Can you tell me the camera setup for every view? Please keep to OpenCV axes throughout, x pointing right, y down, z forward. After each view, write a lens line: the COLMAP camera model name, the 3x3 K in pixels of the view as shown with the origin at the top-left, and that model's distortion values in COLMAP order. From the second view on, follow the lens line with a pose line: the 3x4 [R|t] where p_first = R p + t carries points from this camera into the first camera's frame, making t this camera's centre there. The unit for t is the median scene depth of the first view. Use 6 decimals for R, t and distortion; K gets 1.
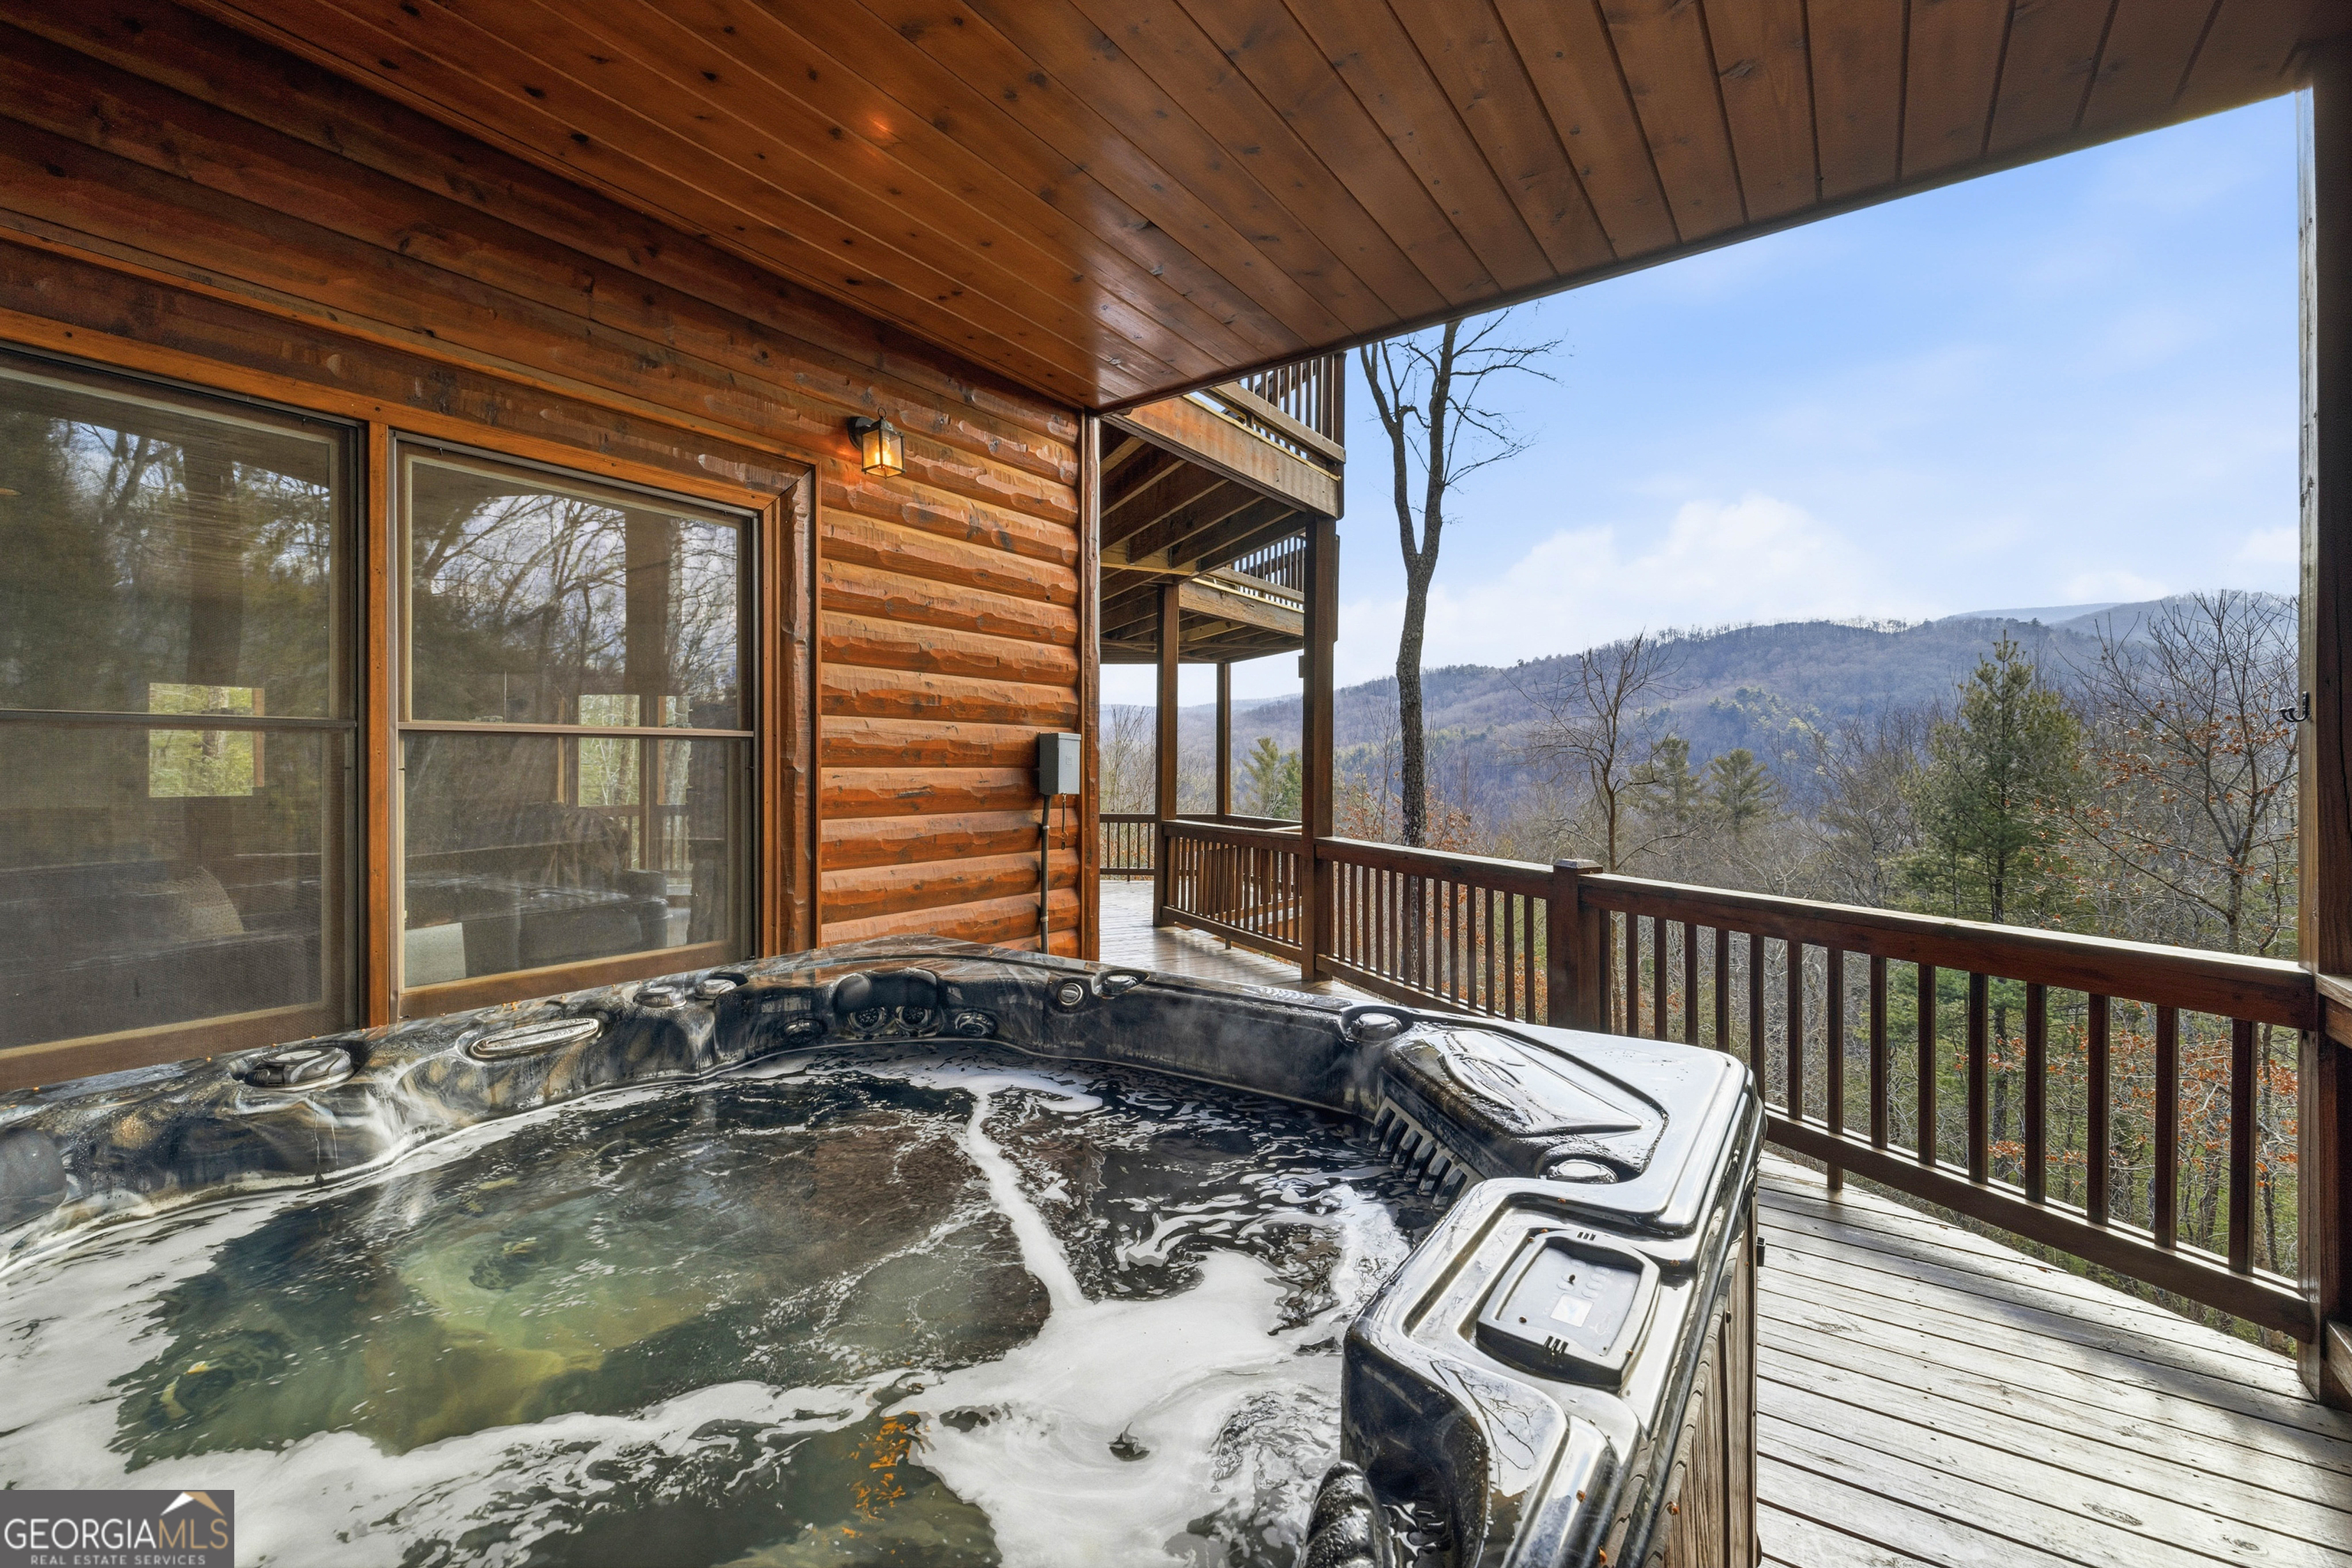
lens RADIAL K [[990.5, 0, 1172.4], [0, 990.5, 768.5], [0, 0, 1]] dist [0.002486, 0.000387]
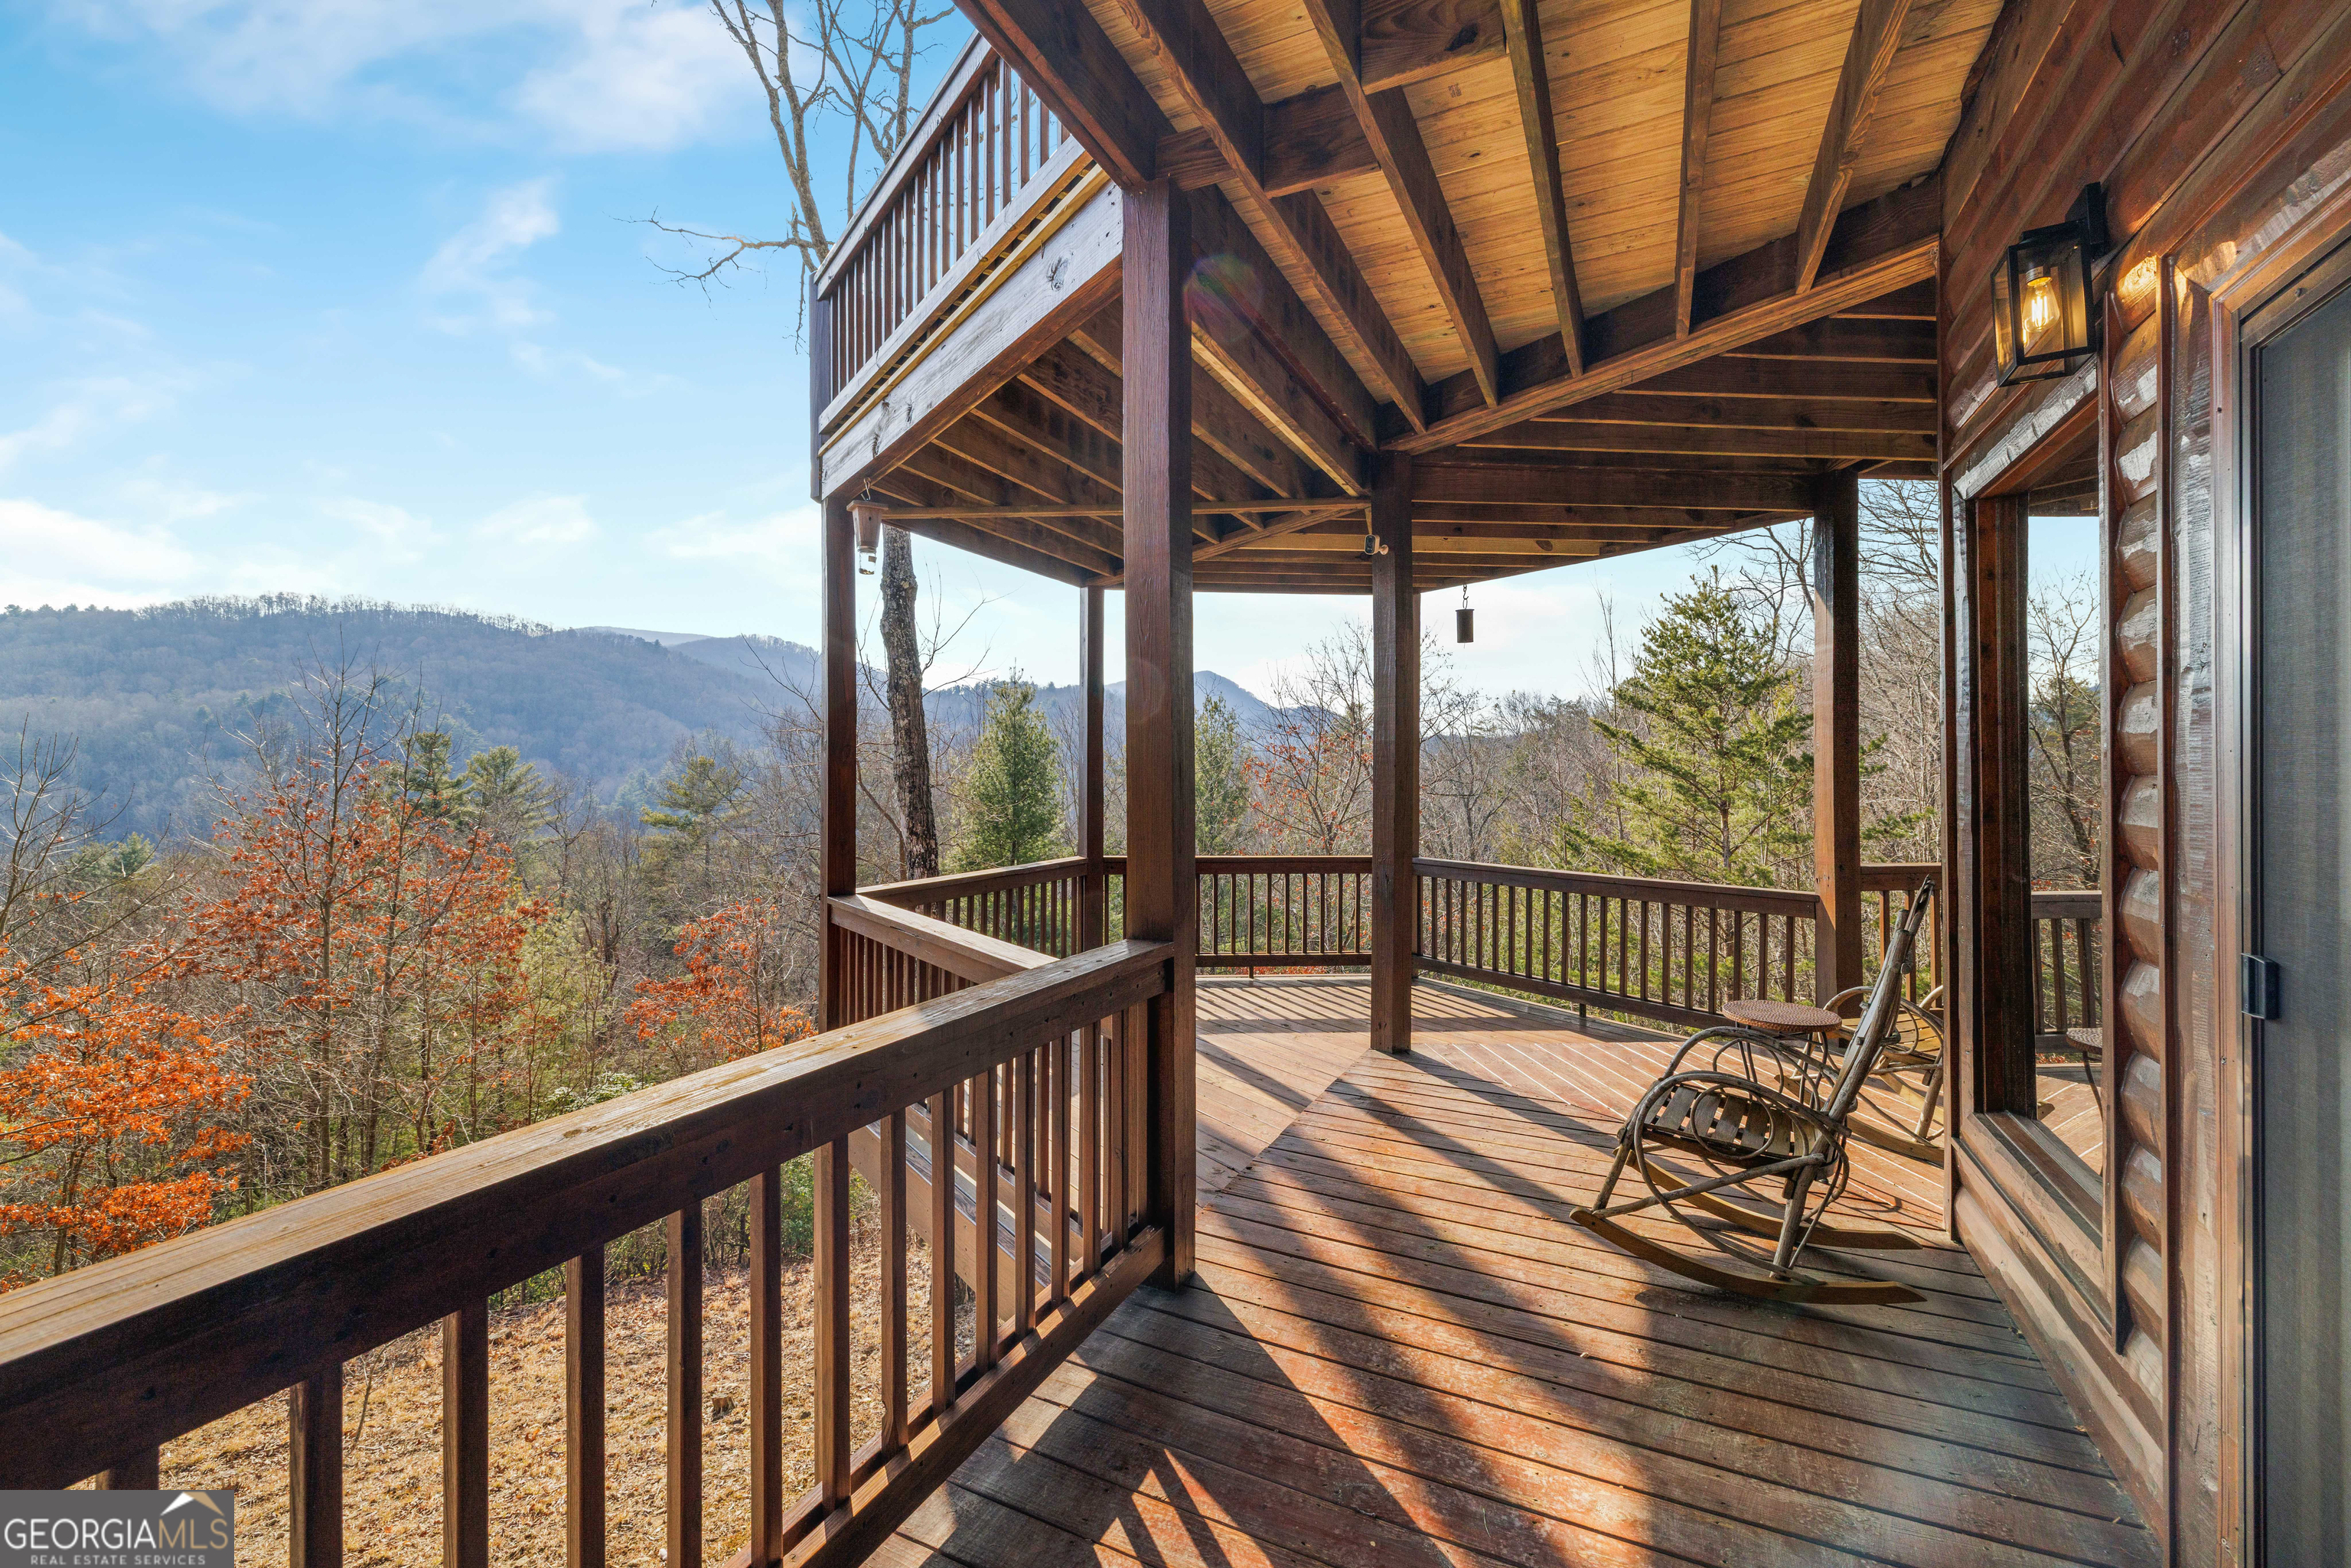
lens RADIAL K [[990.0, 0, 1171.9], [0, 990.0, 768.5], [0, 0, 1]] dist [0.002486, 0.000387]
pose [[0.359529, 0.002674, 0.933130, -0.388427], [-0.004303, 0.999990, -0.001208, -0.002571], [-0.933124, -0.003581, 0.359537, 0.581828]]
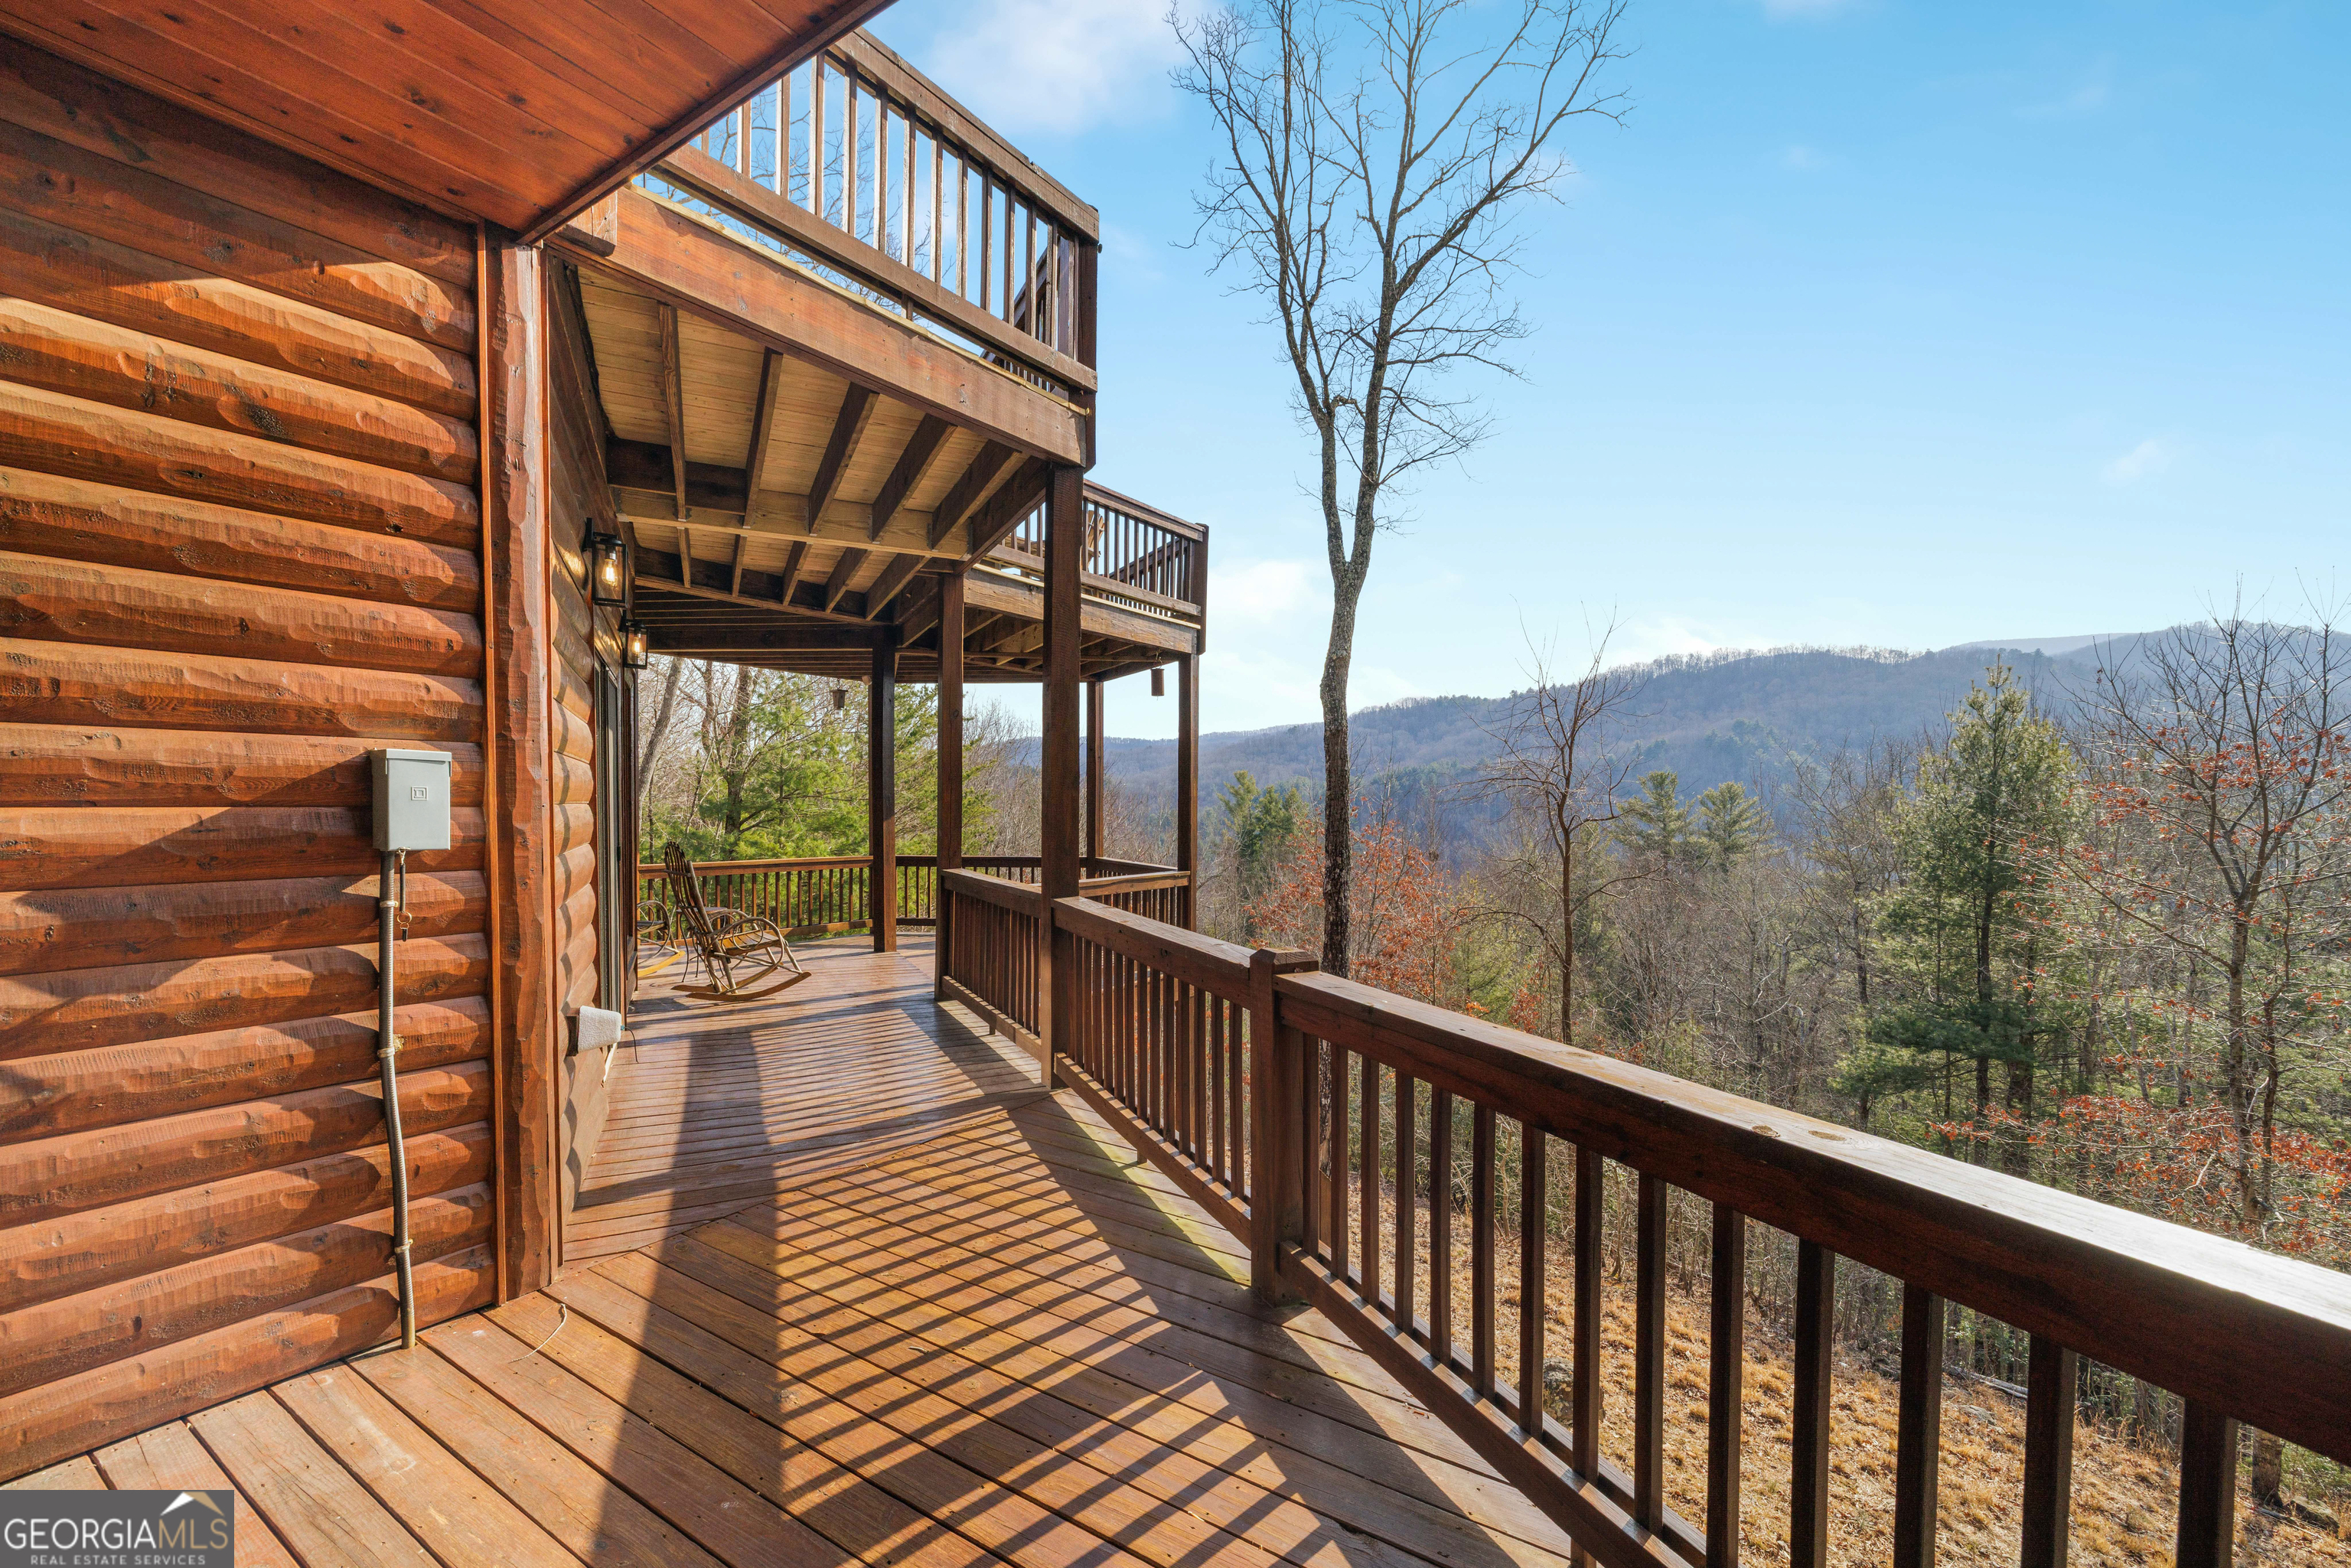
lens RADIAL K [[1013.9, 0, 1168.6], [0, 1013.9, 846.0], [0, 0, 1]] dist [0.003215, 0.000008]
pose [[0.999938, -0.001639, 0.011047, 0.077715], [0.001173, 0.999113, 0.042103, -0.000491], [-0.011106, -0.042088, 0.999052, 0.081216]]
